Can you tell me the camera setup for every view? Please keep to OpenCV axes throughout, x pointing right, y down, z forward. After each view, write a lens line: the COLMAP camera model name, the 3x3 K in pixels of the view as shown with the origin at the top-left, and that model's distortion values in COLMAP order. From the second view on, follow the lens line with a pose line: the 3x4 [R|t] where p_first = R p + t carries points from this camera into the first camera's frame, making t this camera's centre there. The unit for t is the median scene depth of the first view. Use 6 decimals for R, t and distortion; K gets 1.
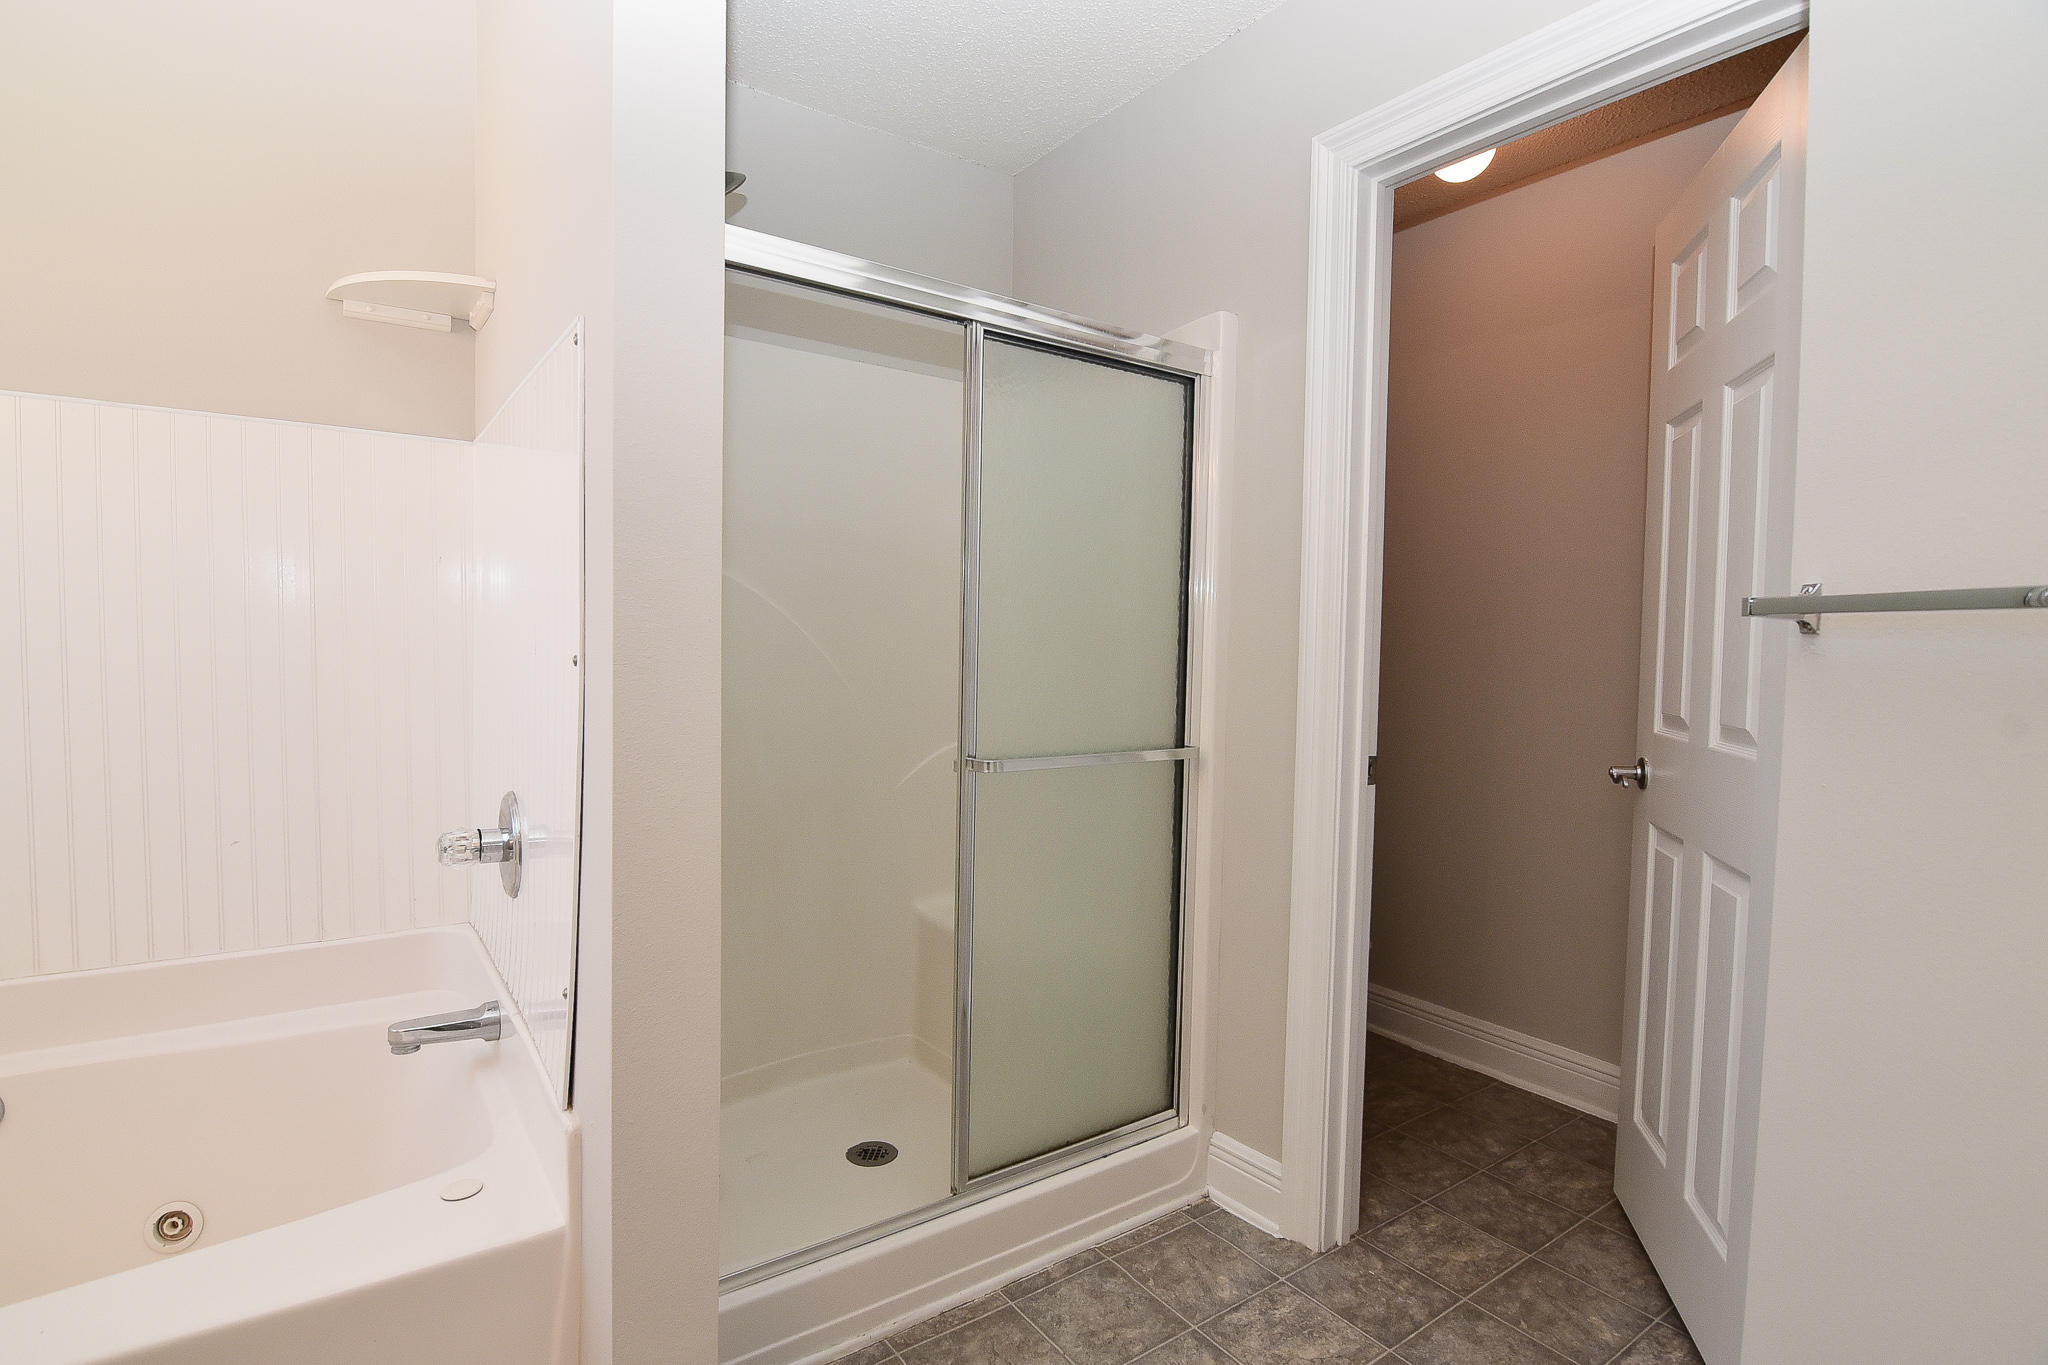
lens RADIAL K [[994.9, 0, 1022.7], [0, 994.9, 686.5], [0, 0, 1]] dist [-0.012029, -0.005652]
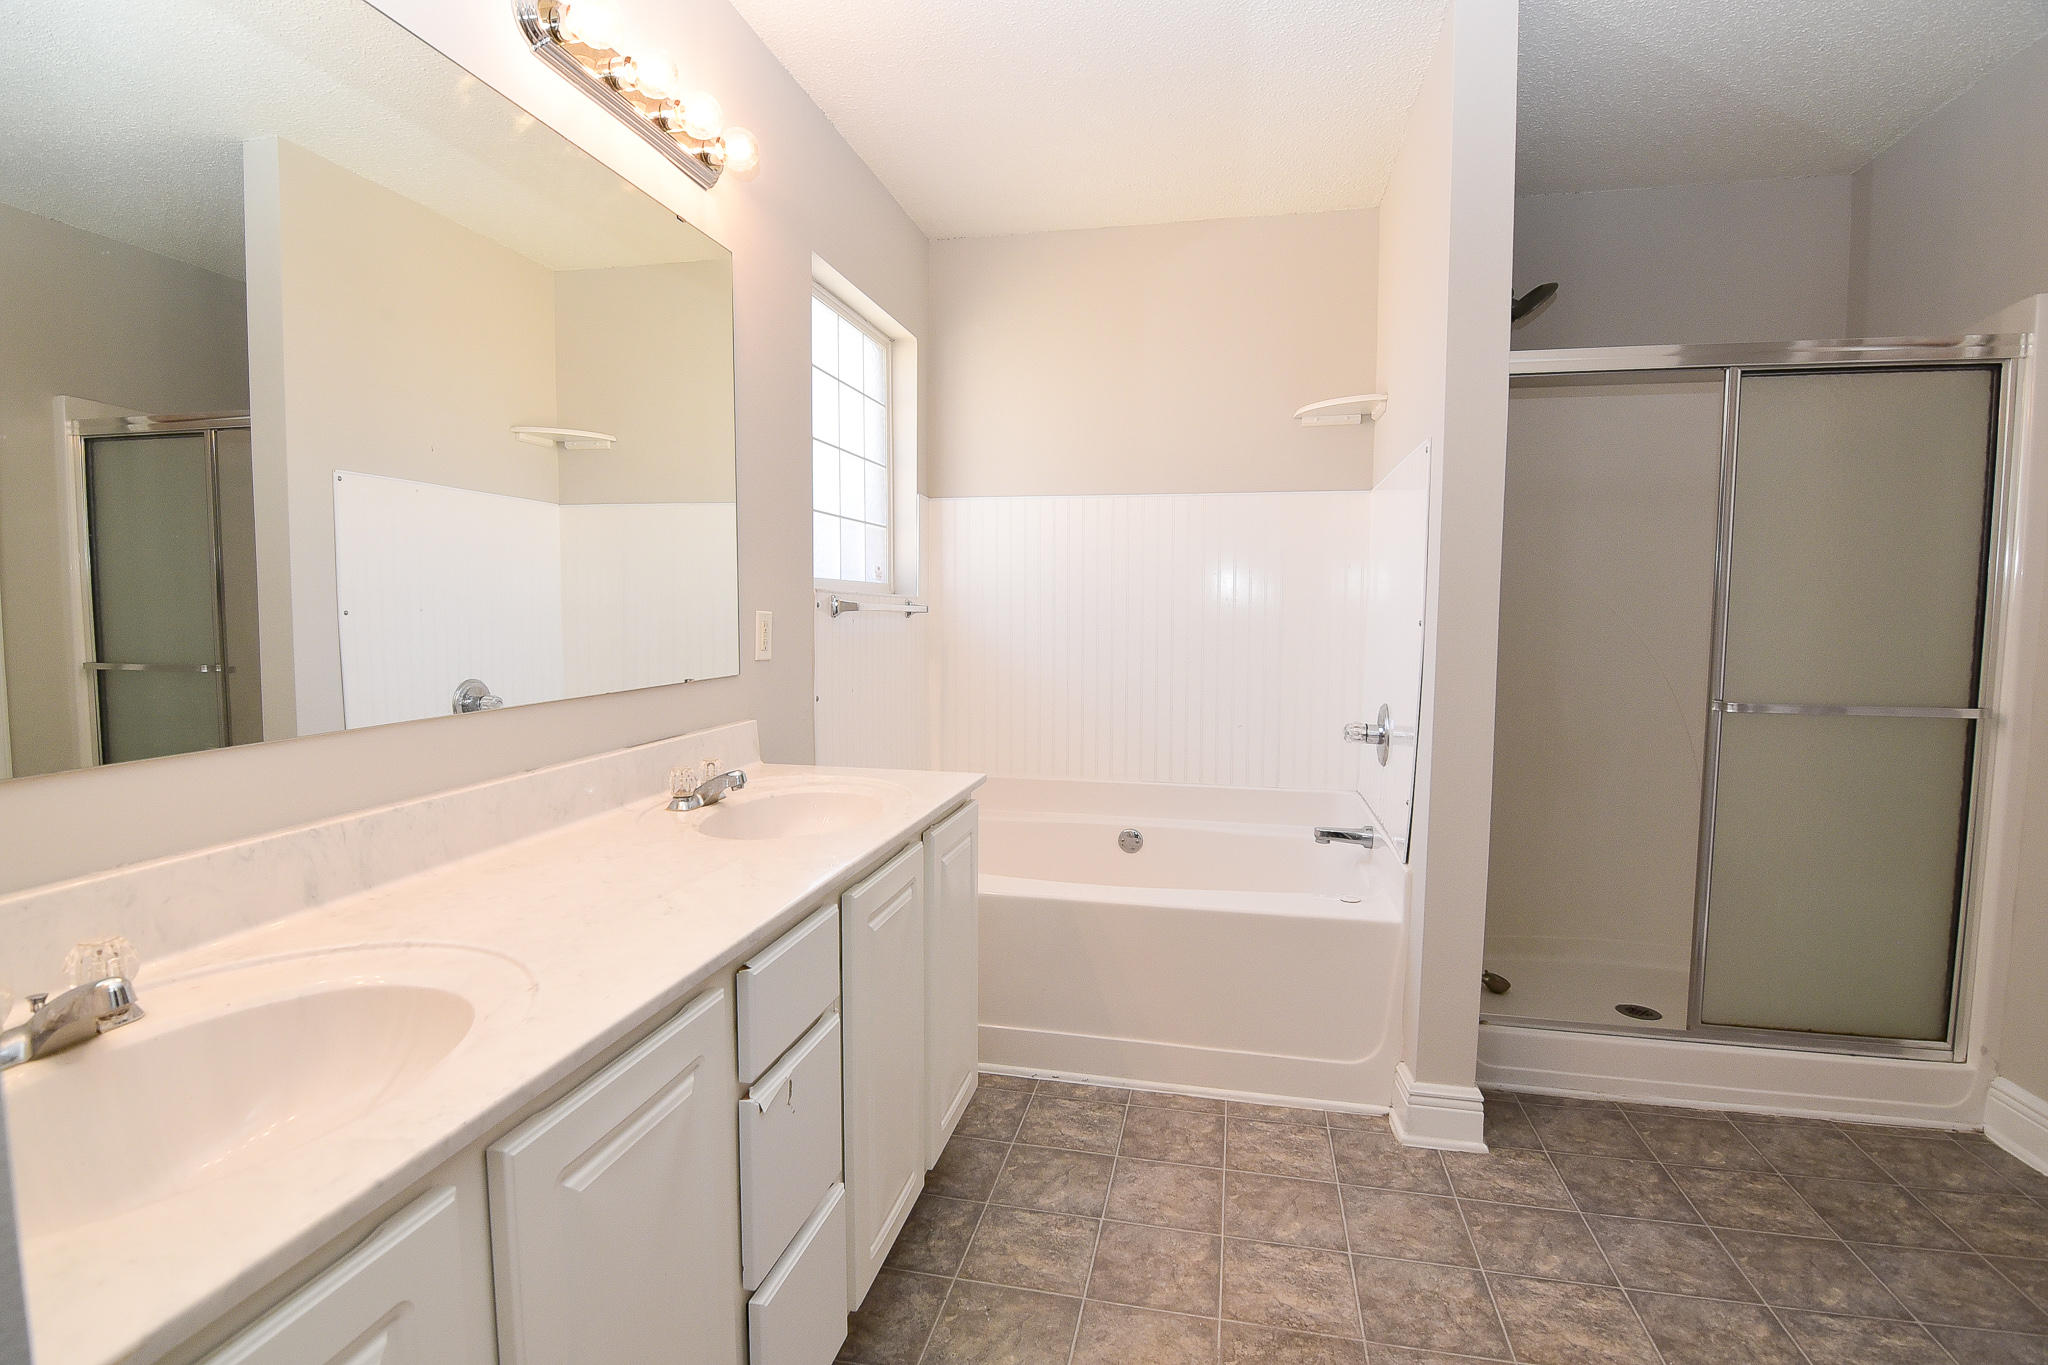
lens RADIAL K [[994.9, 0, 1006.4], [0, 994.9, 686.0], [0, 0, 1]] dist [-0.012029, -0.005652]
pose [[0.662578, 0.041602, -0.747836, 0.290025], [-0.028015, 0.999134, 0.030760, 0.037473], [0.748468, 0.000570, 0.663170, -0.547305]]
